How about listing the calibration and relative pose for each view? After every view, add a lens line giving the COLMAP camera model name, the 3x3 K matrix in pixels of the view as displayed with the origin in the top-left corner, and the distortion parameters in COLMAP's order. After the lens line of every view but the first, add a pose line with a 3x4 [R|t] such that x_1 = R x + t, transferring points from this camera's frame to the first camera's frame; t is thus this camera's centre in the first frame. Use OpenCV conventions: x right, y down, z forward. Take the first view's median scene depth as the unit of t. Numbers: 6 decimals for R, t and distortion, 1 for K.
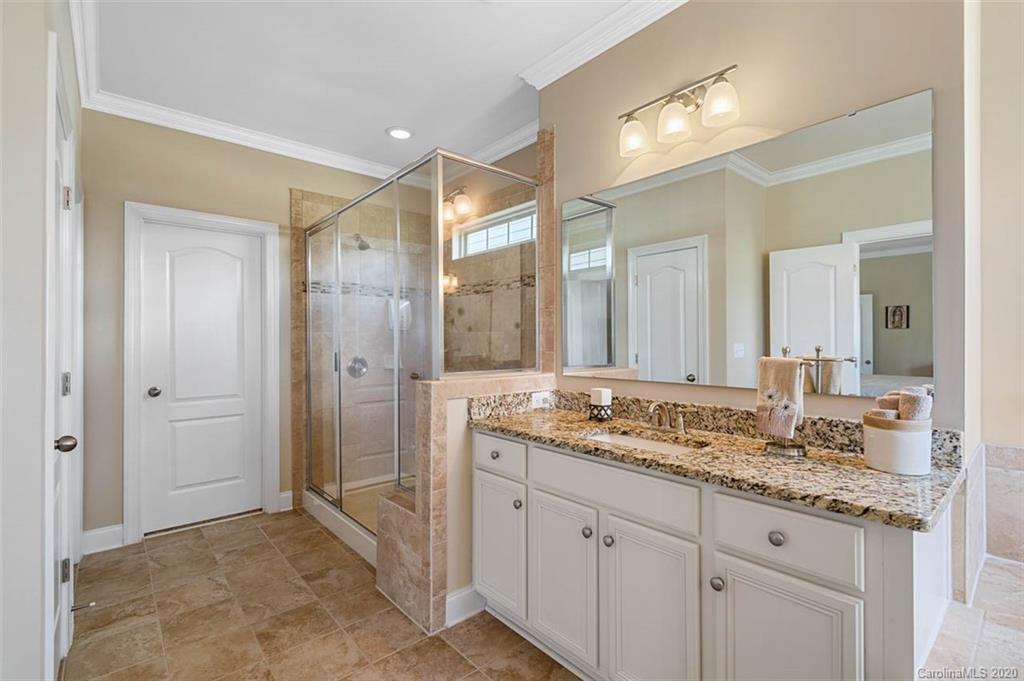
lens RADIAL K [[466.5, 0, 511.6], [0, 466.5, 342.0], [0, 0, 1]] dist [-0.002289, -0.000152]
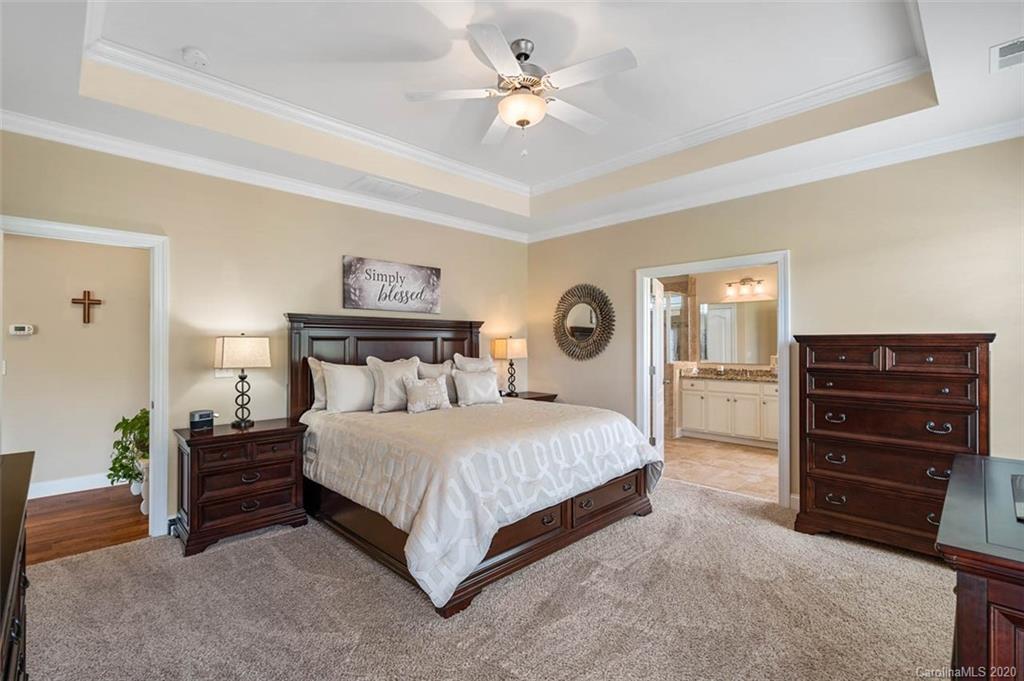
lens RADIAL K [[466.5, 0, 511.6], [0, 466.5, 342.0], [0, 0, 1]] dist [-0.002289, -0.000152]
pose [[0.998136, 0.002959, 0.060959, -1.523862], [-0.002449, 0.999961, -0.008447, -0.037850], [-0.060981, 0.008282, 0.998105, -2.261476]]
